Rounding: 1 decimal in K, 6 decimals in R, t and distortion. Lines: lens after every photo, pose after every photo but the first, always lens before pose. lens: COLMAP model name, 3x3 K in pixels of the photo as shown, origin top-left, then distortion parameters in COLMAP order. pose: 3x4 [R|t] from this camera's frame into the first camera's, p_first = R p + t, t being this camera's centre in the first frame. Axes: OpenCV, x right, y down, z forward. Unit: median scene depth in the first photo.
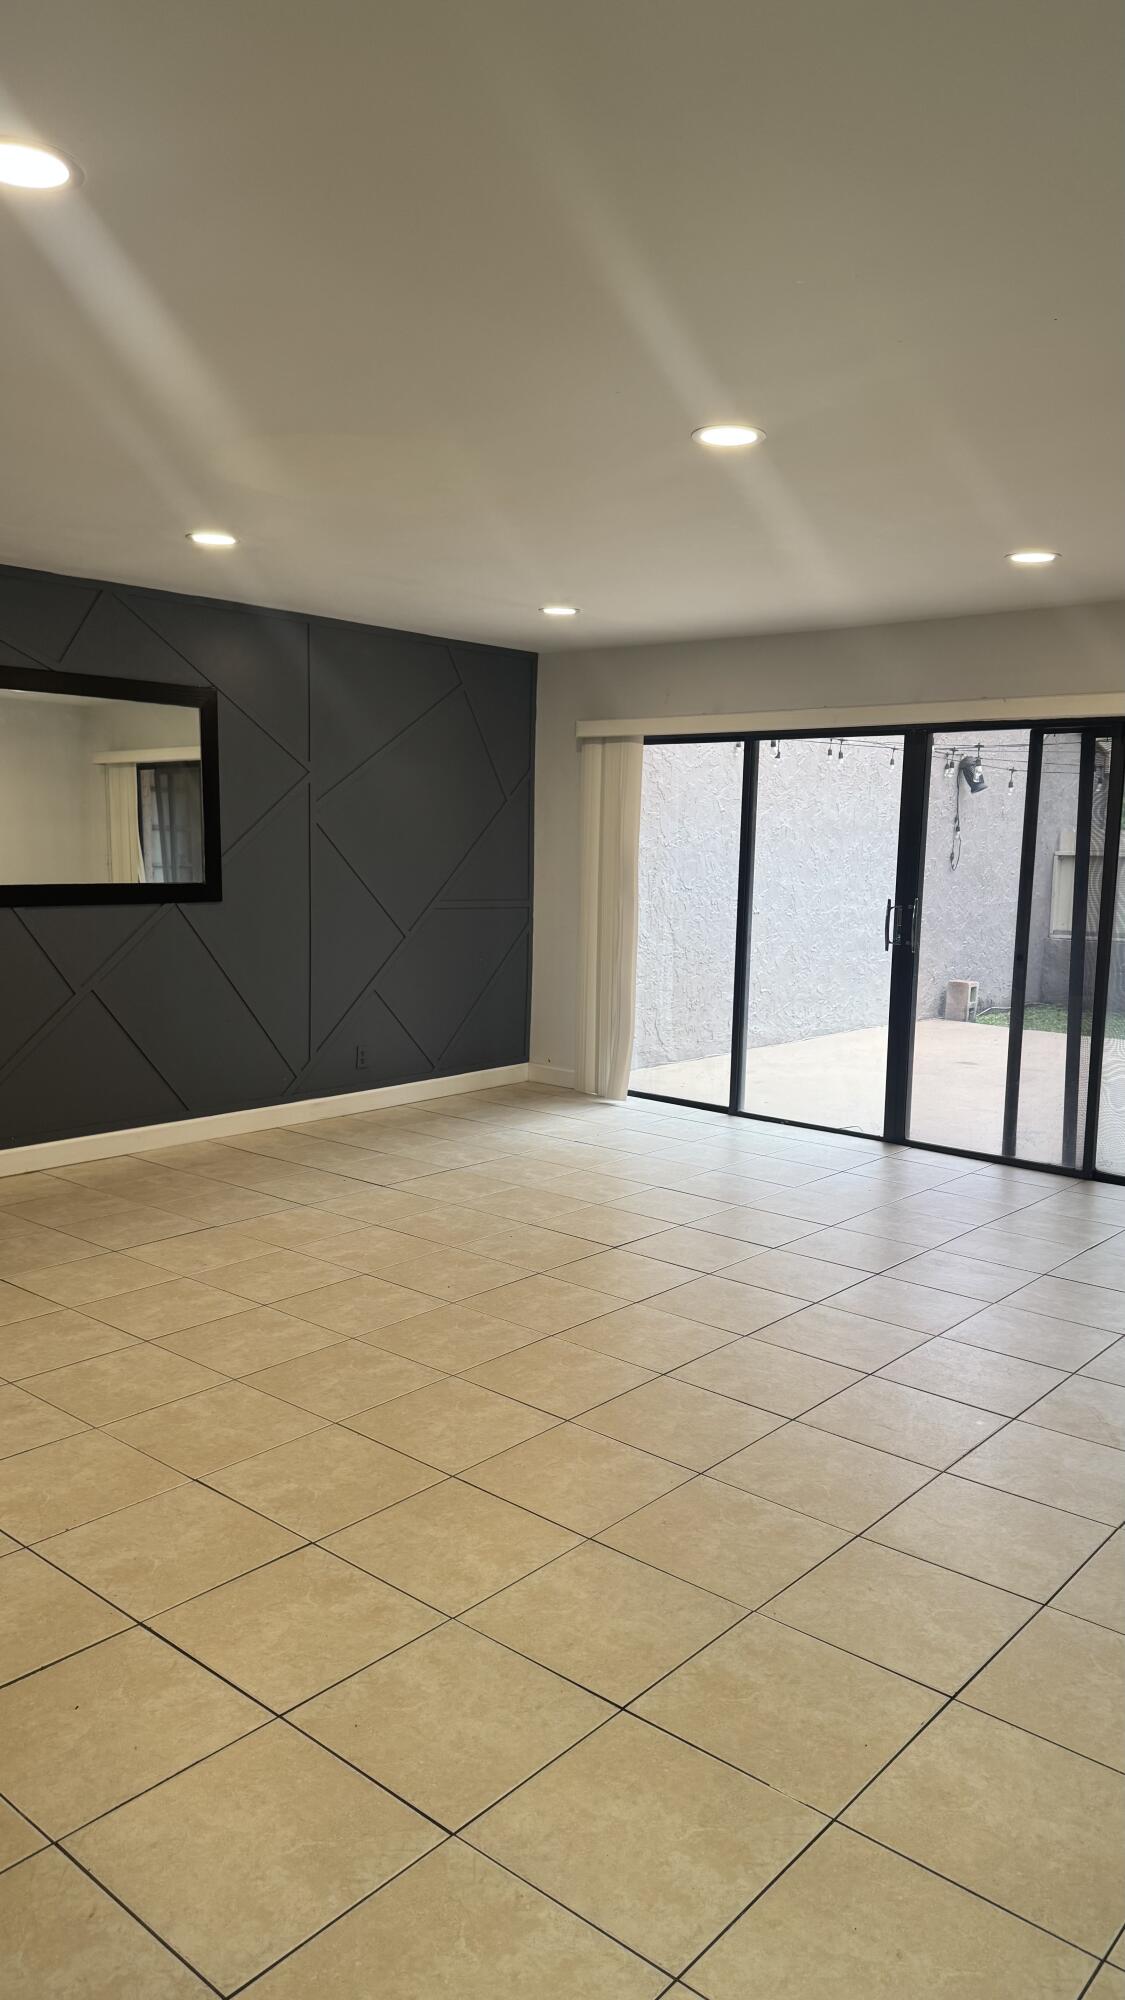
lens RADIAL K [[1397.8, 0, 569.4], [0, 1397.8, 1000.8], [0, 0, 1]] dist [0.160693, -0.263898]
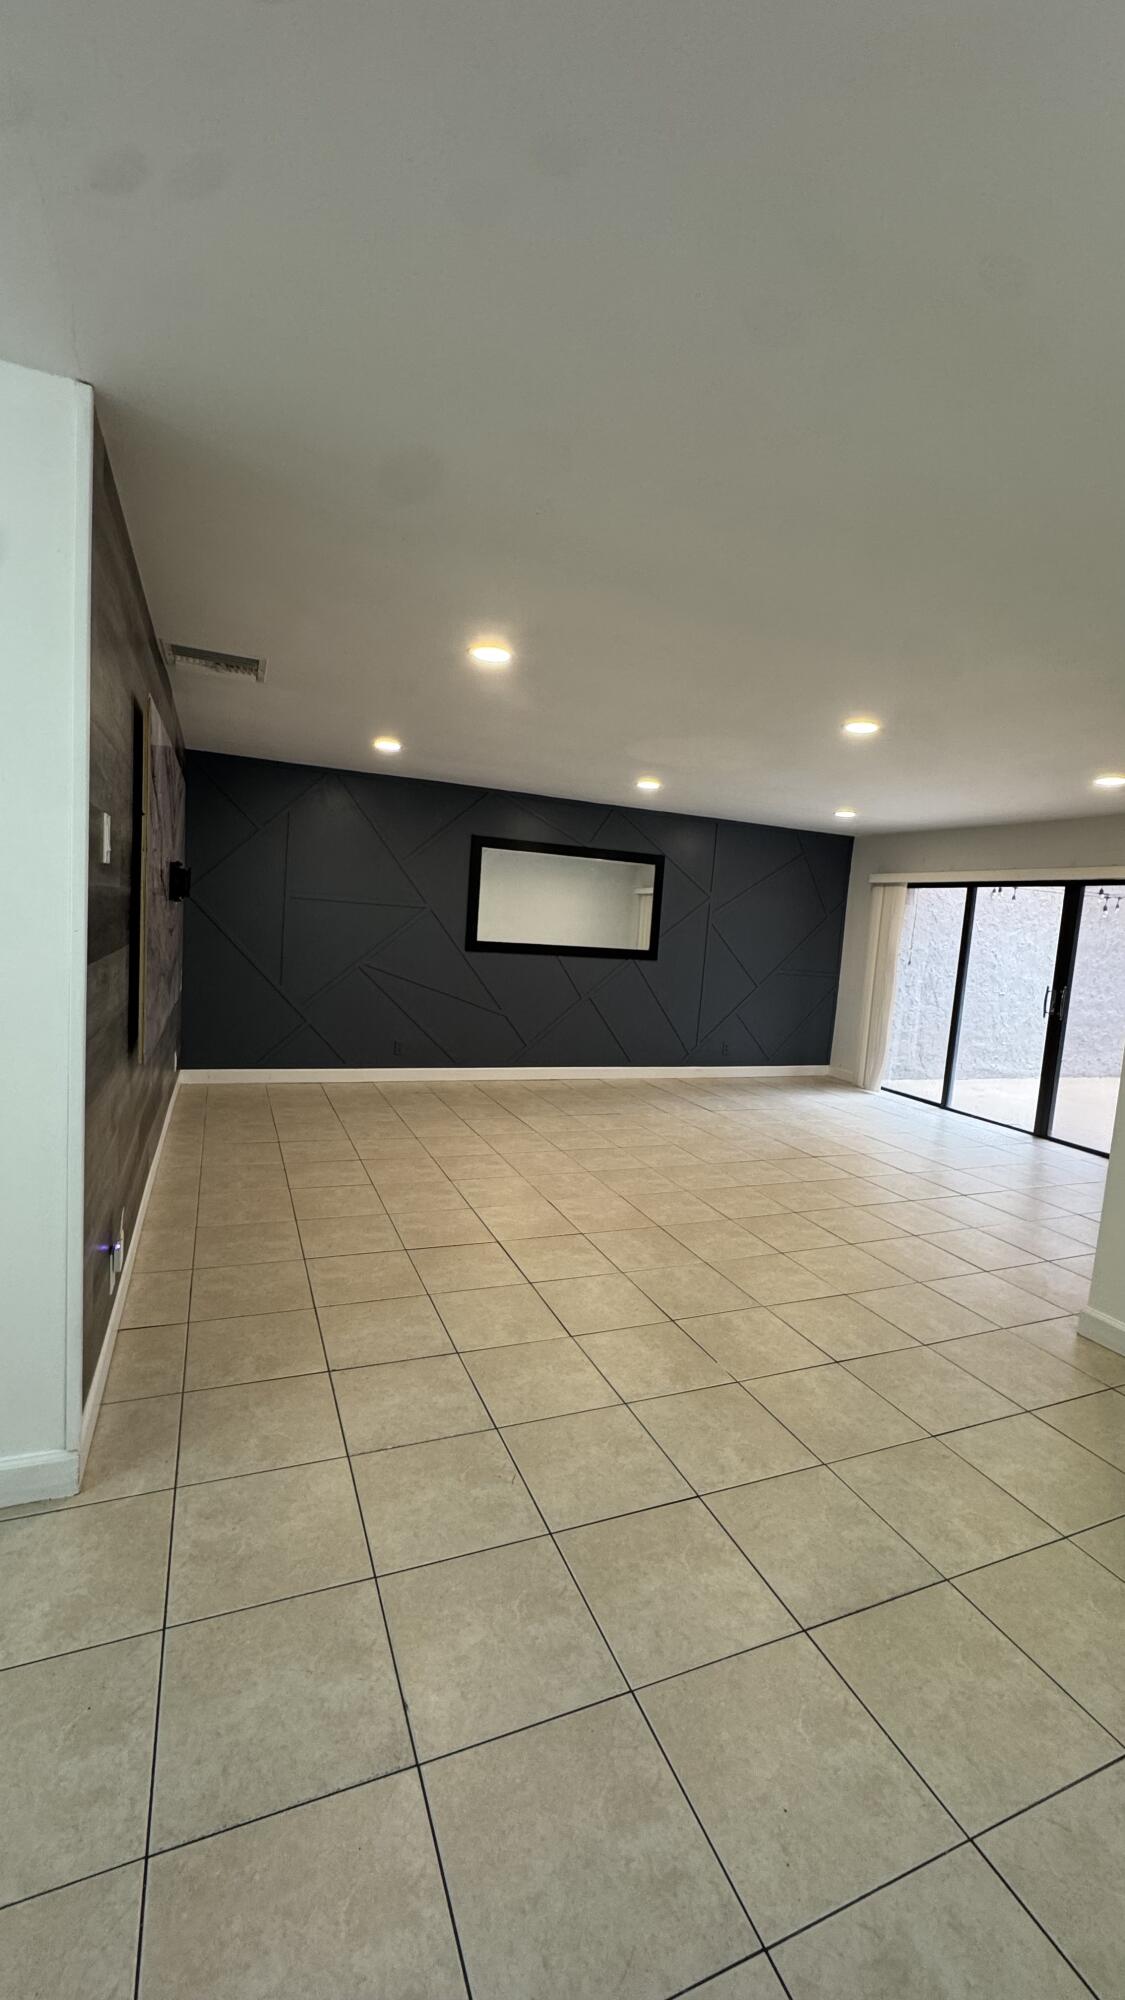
lens RADIAL K [[804.0, 0, 564.5], [0, 804.0, 998.3], [0, 0, 1]] dist [-0.005645, 0.000325]
pose [[0.891586, 0.085045, -0.444794, 0.140515], [-0.104799, 0.994293, -0.019958, 0.018469], [0.440558, 0.064408, 0.895411, -0.069463]]
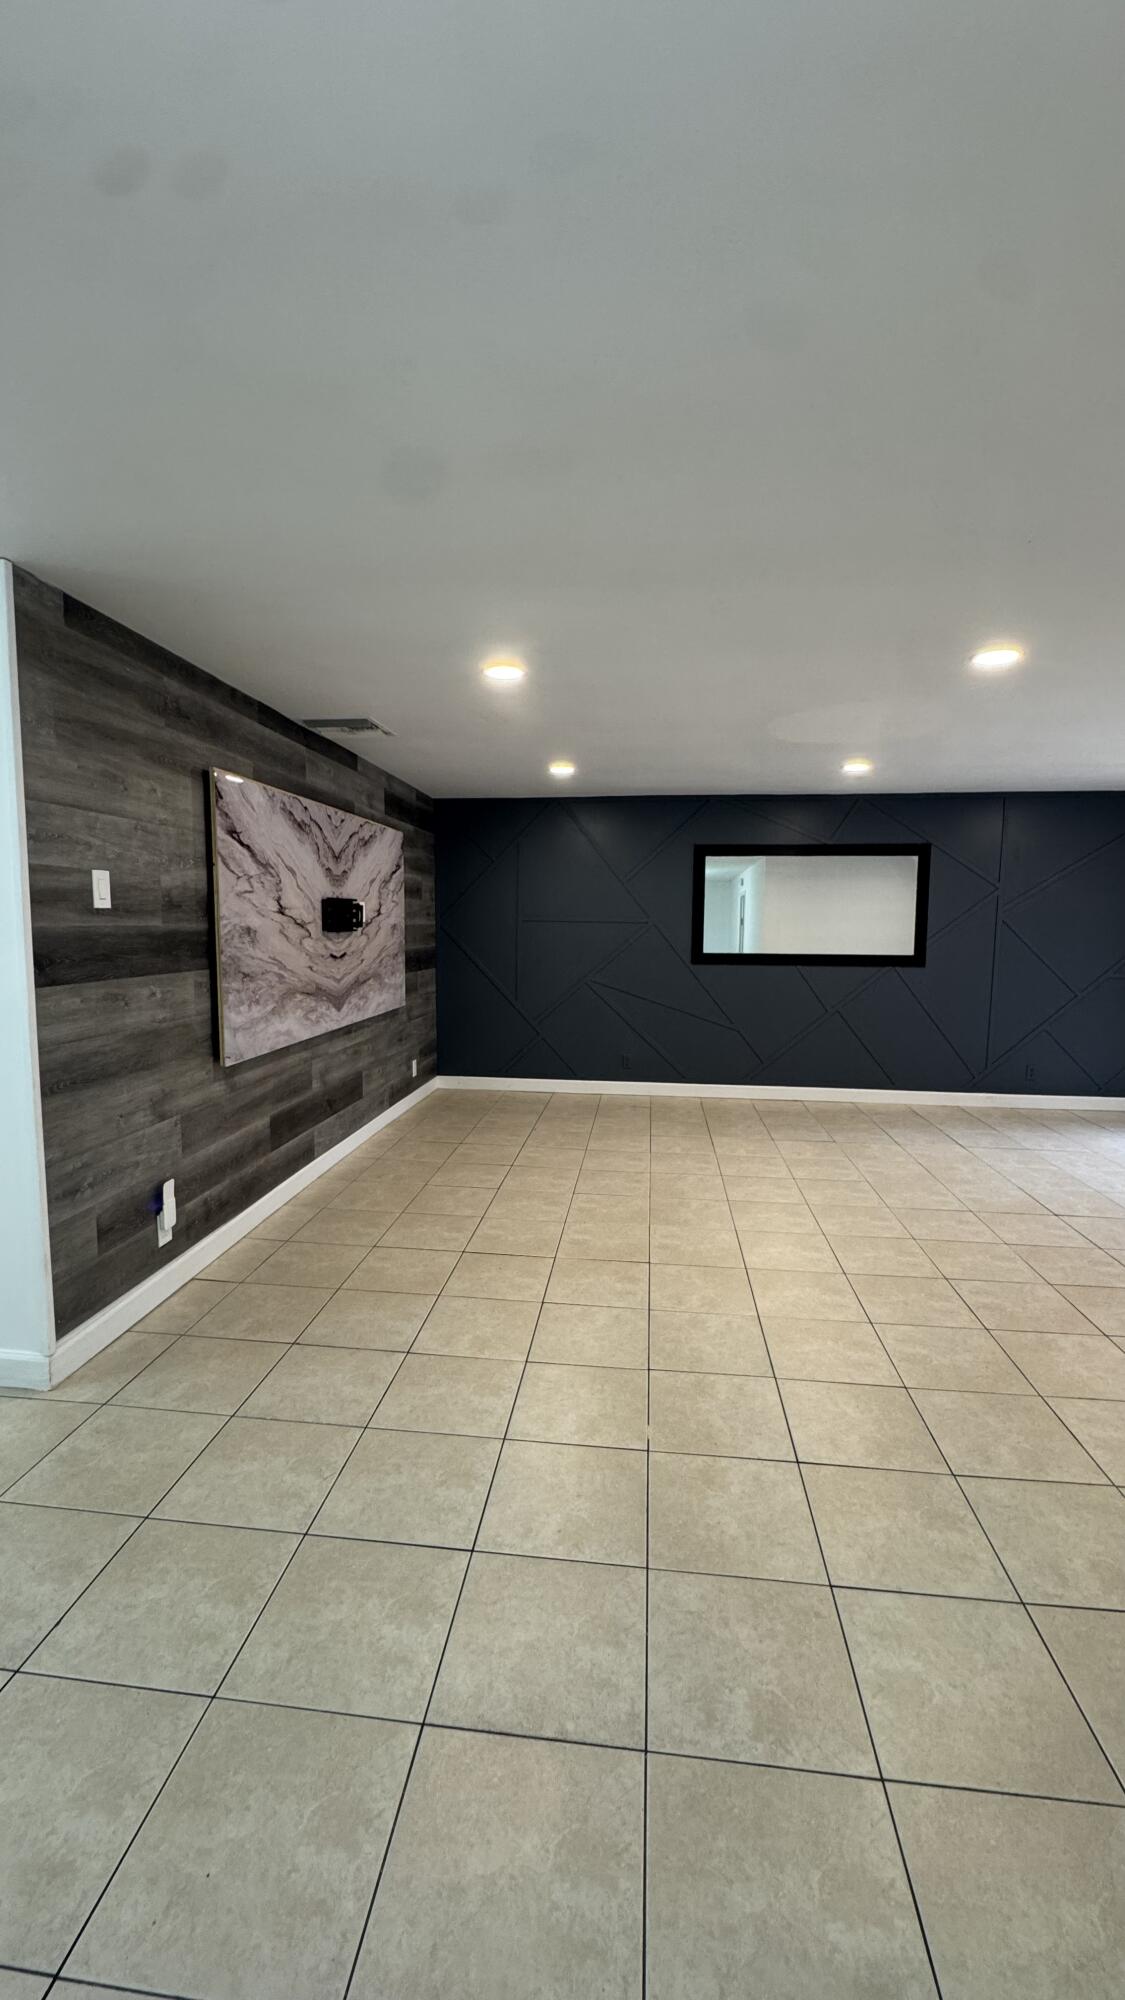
lens RADIAL K [[804.0, 0, 564.5], [0, 804.0, 998.3], [0, 0, 1]] dist [-0.005645, 0.000325]
pose [[0.556140, 0.064455, -0.828586, 0.303077], [-0.095603, 0.995331, 0.013258, -0.003199], [0.825572, 0.071842, 0.559705, 0.093963]]
